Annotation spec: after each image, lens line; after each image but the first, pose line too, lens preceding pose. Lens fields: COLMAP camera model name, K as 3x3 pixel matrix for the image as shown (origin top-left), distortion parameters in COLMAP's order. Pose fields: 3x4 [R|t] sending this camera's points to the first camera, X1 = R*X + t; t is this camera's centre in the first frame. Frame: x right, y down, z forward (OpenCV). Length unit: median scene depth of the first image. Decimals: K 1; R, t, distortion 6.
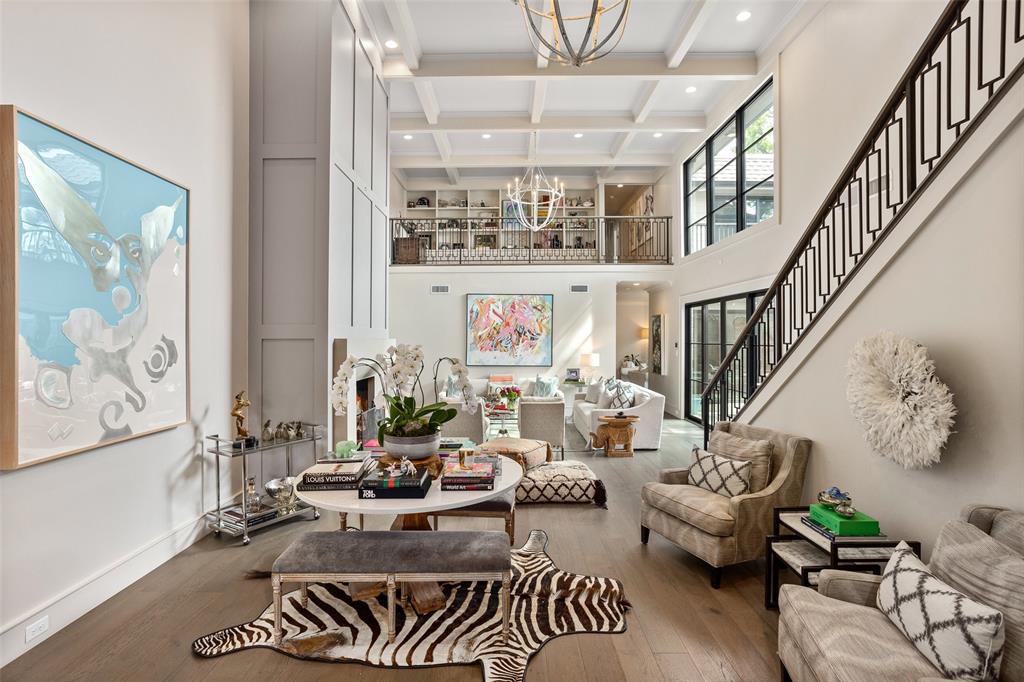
lens RADIAL K [[514.3, 0, 510.7], [0, 514.3, 331.1], [0, 0, 1]] dist [-0.033976, 0.044458]
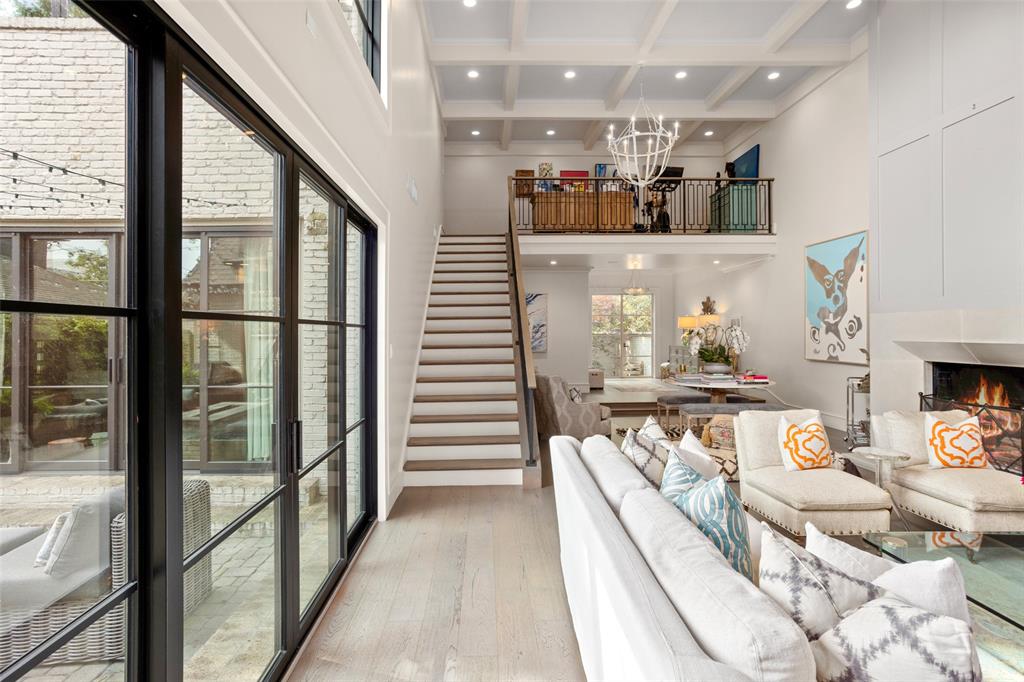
lens RADIAL K [[514.3, 0, 510.7], [0, 514.3, 331.1], [0, 0, 1]] dist [-0.033976, 0.044458]
pose [[-0.998755, 0.010155, -0.048841, 0.239880], [0.010844, 0.999845, -0.013880, 0.027463], [0.048693, -0.014392, -0.998710, 0.960032]]
